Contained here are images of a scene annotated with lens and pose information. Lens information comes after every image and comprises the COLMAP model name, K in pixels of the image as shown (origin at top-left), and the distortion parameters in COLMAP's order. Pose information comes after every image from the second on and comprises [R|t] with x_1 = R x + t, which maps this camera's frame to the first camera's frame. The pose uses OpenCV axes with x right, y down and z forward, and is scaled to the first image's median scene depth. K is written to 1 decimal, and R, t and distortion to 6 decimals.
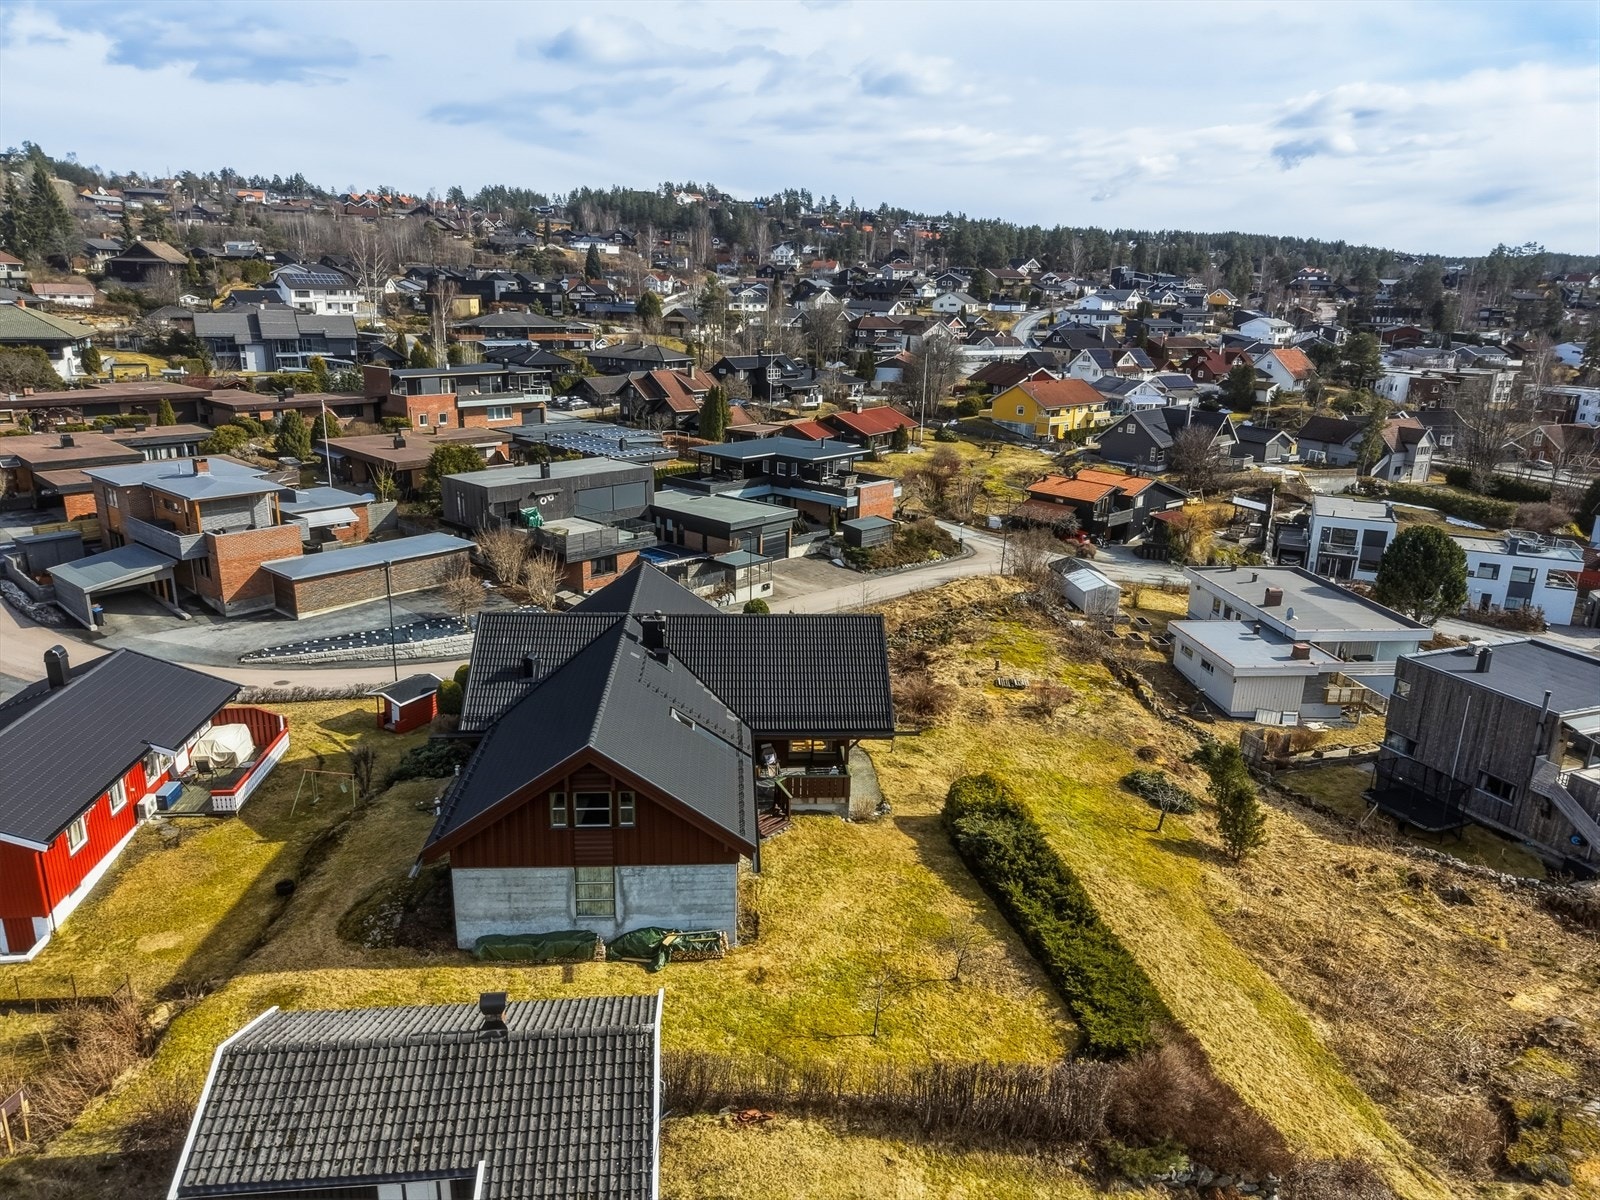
lens RADIAL K [[1069.6, 0, 806.9], [0, 1069.6, 603.2], [0, 0, 1]] dist [0.023906, -0.023587]
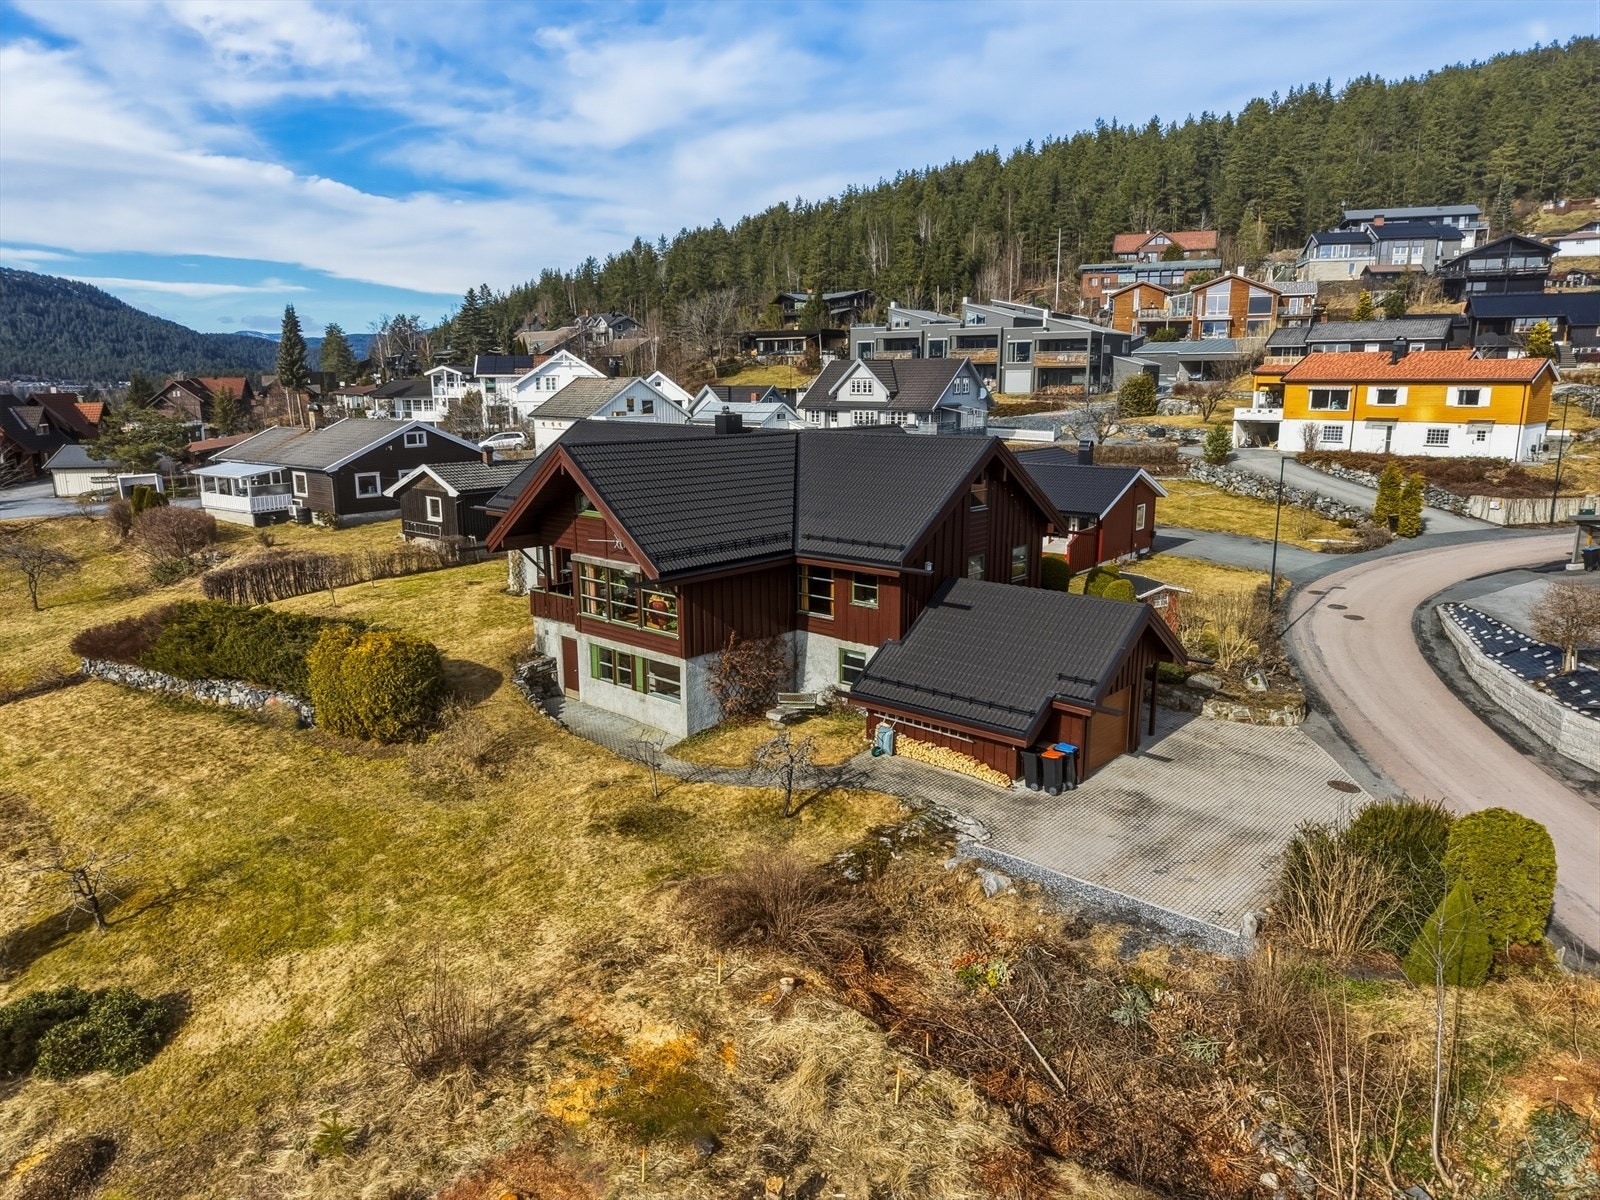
lens RADIAL K [[1069.6, 0, 793.3], [0, 1069.6, 596.9], [0, 0, 1]] dist [0.023906, -0.023587]
pose [[-0.723070, 0.119074, -0.680434, 0.152538], [-0.210733, 0.900052, 0.381443, -0.067513], [0.657846, 0.419200, -0.625708, 0.535278]]
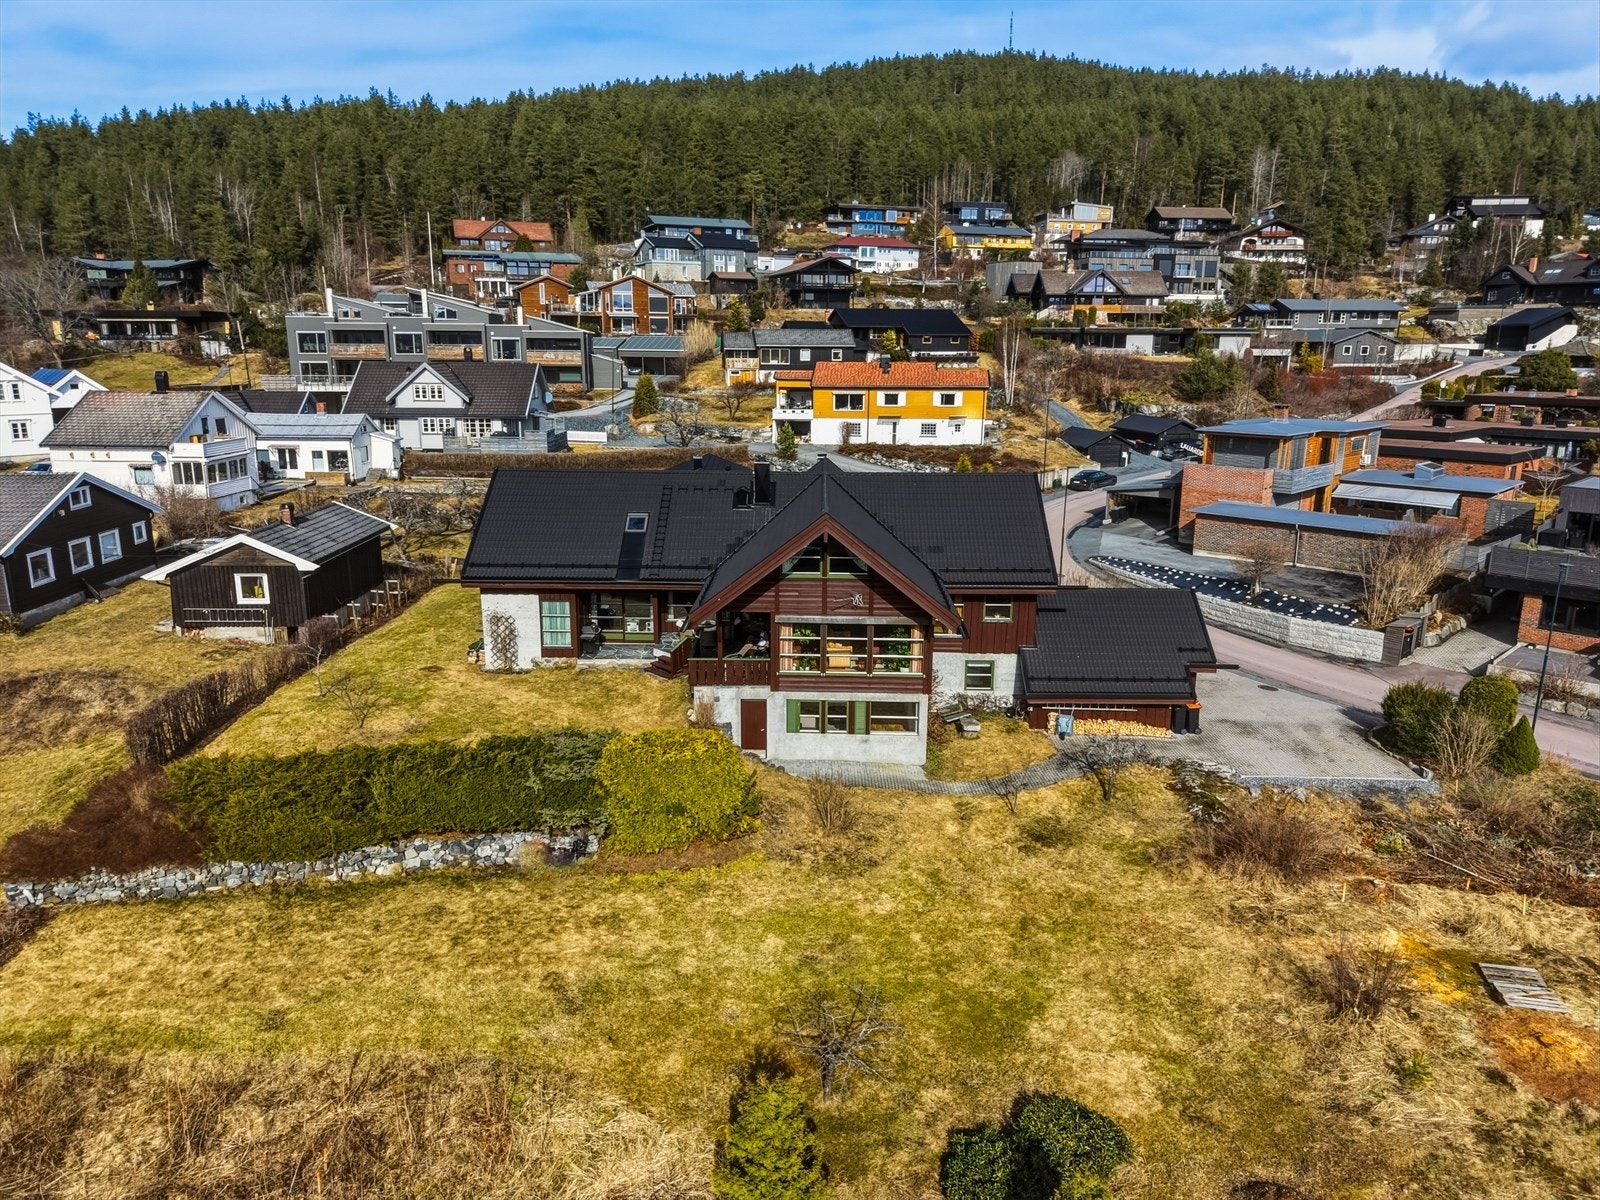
lens RADIAL K [[1069.6, 0, 795.5], [0, 1069.6, 598.6], [0, 0, 1]] dist [0.023906, -0.023587]
pose [[-0.094424, 0.206612, -0.973856, 0.267526], [-0.292575, 0.929269, 0.225520, -0.031287], [0.951569, 0.306221, -0.027296, 0.343610]]
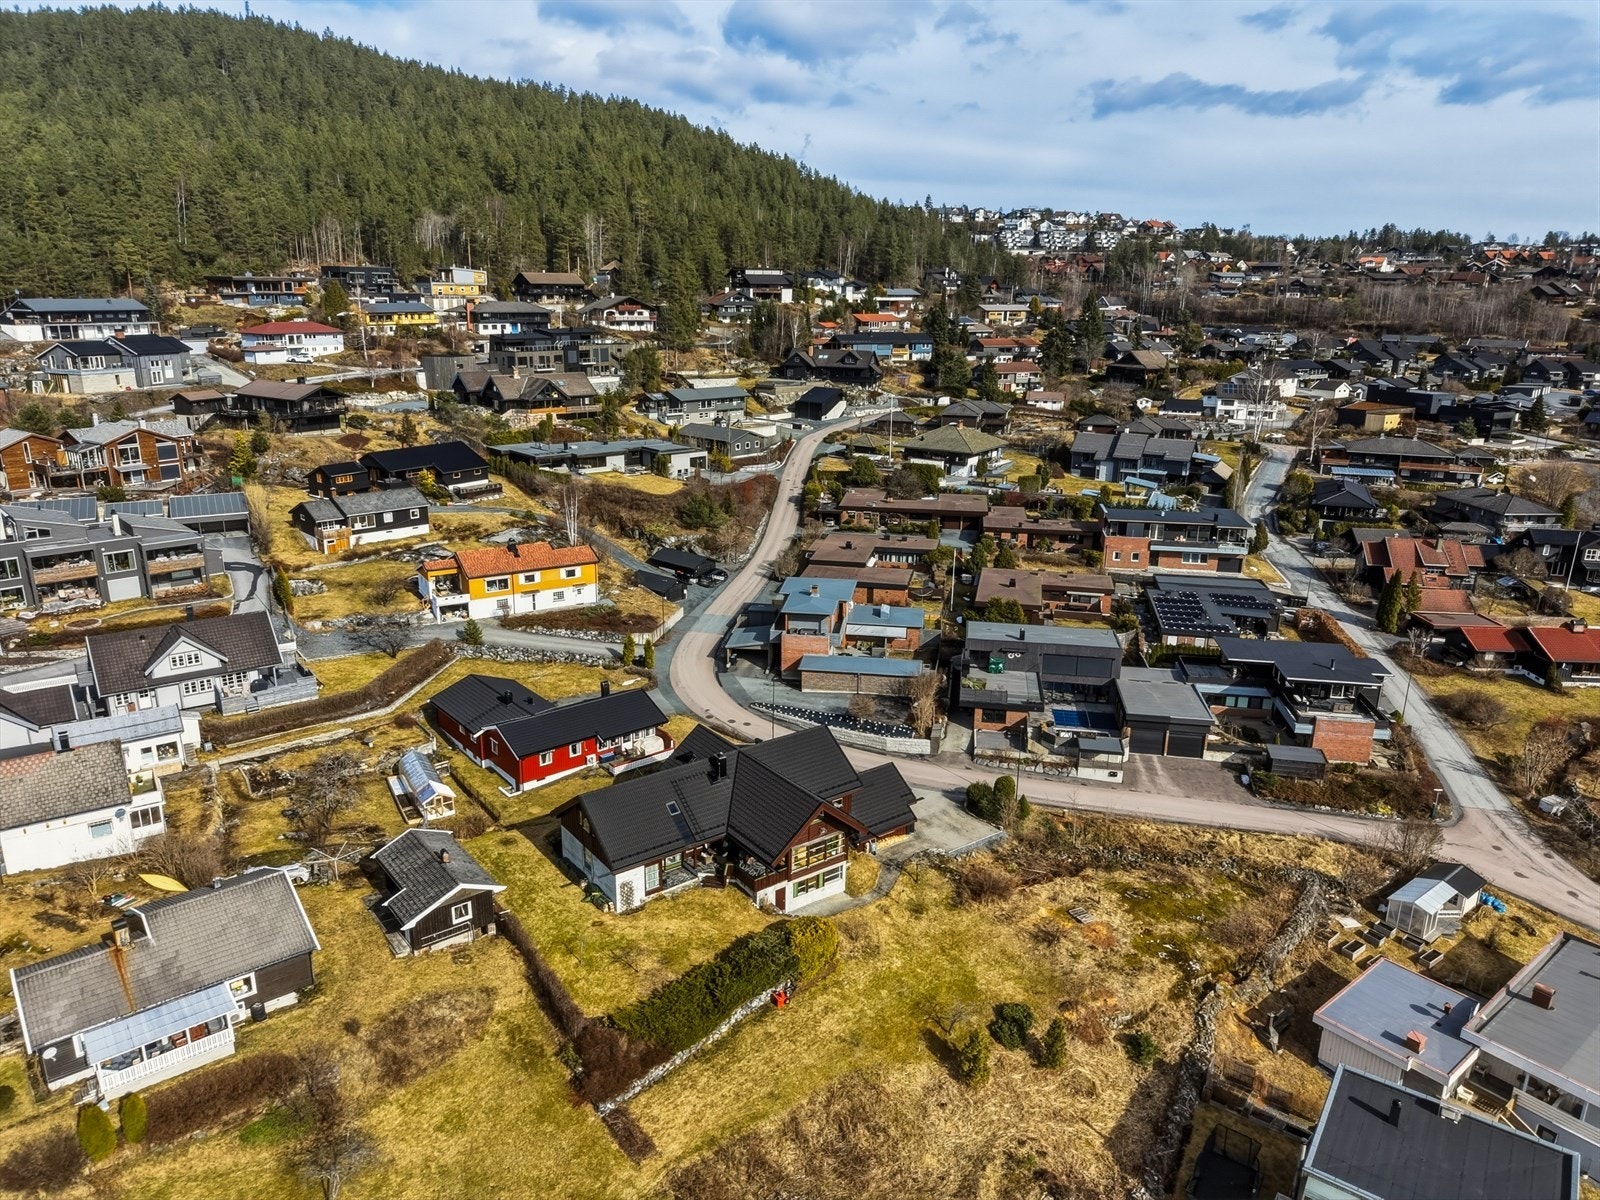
lens RADIAL K [[1069.6, 0, 793.8], [0, 1069.6, 606.6], [0, 0, 1]] dist [0.023906, -0.023587]
pose [[0.531852, 0.228412, -0.815452, 0.443352], [-0.241719, 0.963824, 0.112319, -0.152923], [0.811607, 0.137373, 0.567823, -0.002625]]
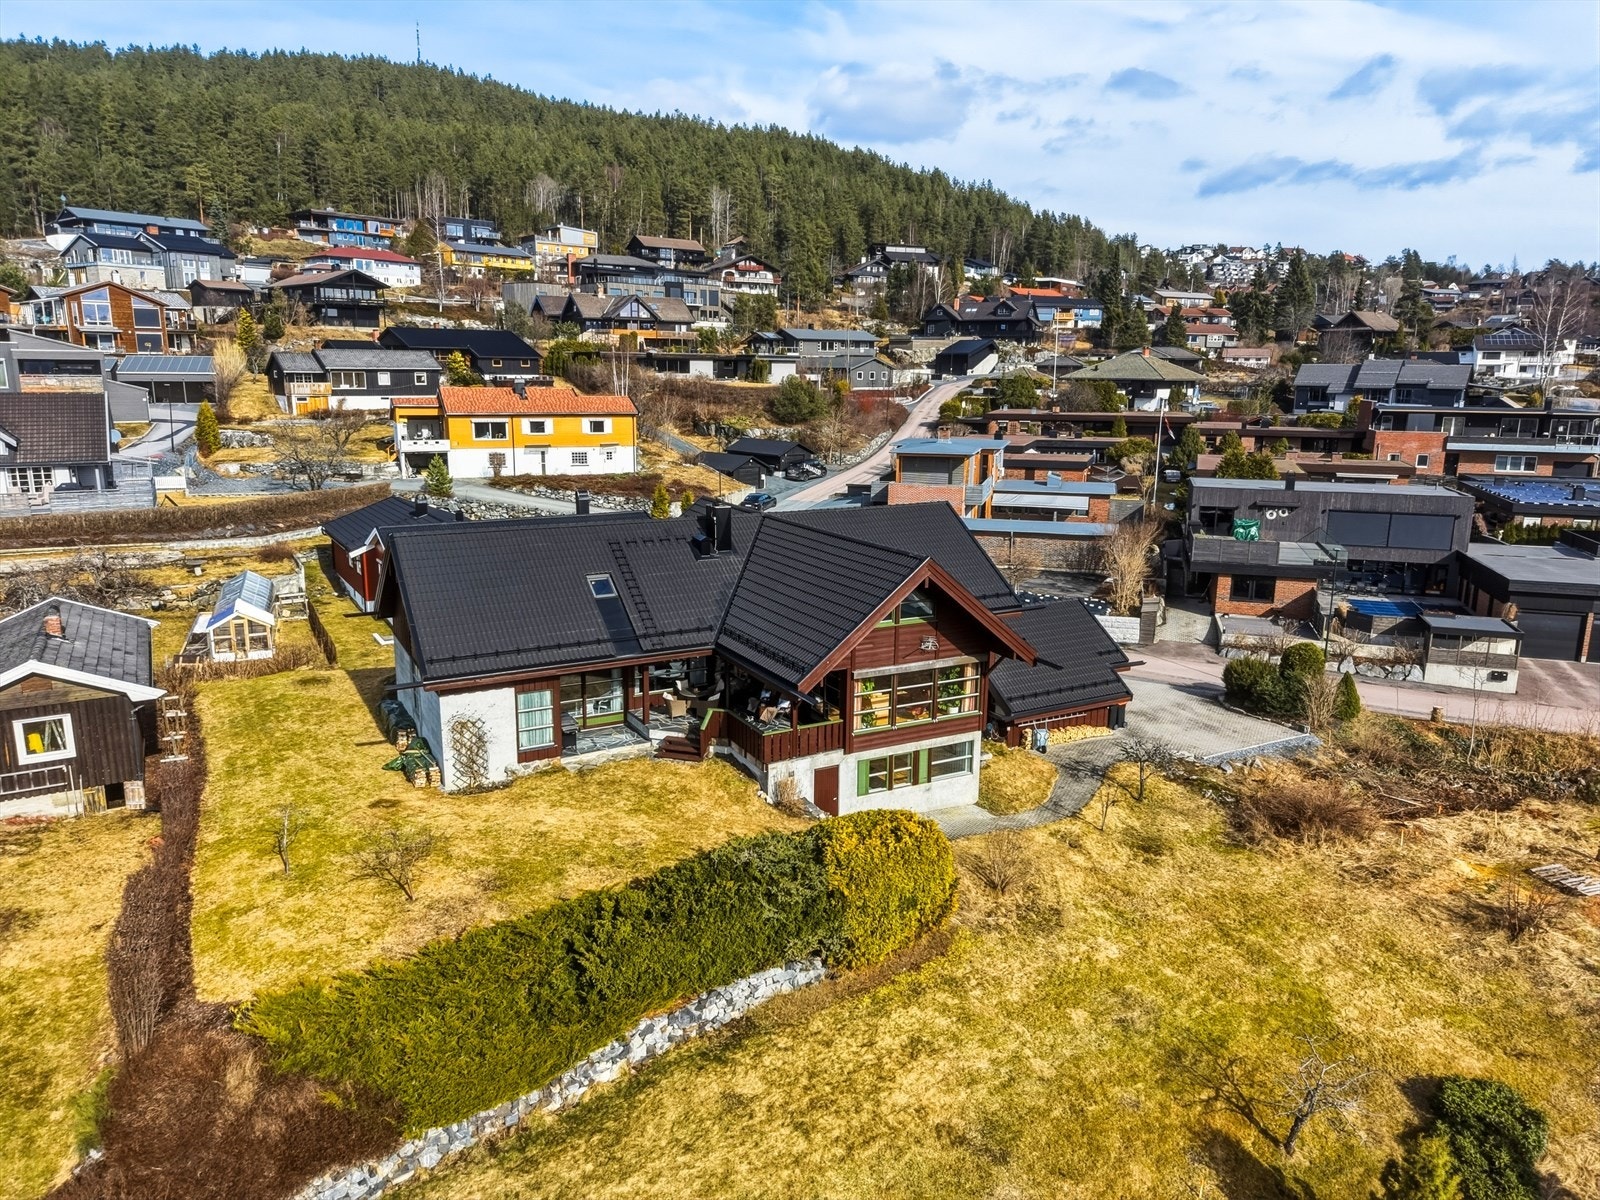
lens RADIAL K [[1069.6, 0, 795.5], [0, 1069.6, 599.2], [0, 0, 1]] dist [0.023906, -0.023587]
pose [[0.411536, 0.172383, -0.894943, 0.221813], [-0.260423, 0.963251, 0.065786, 0.004698], [0.873395, 0.205991, 0.441305, 0.211218]]
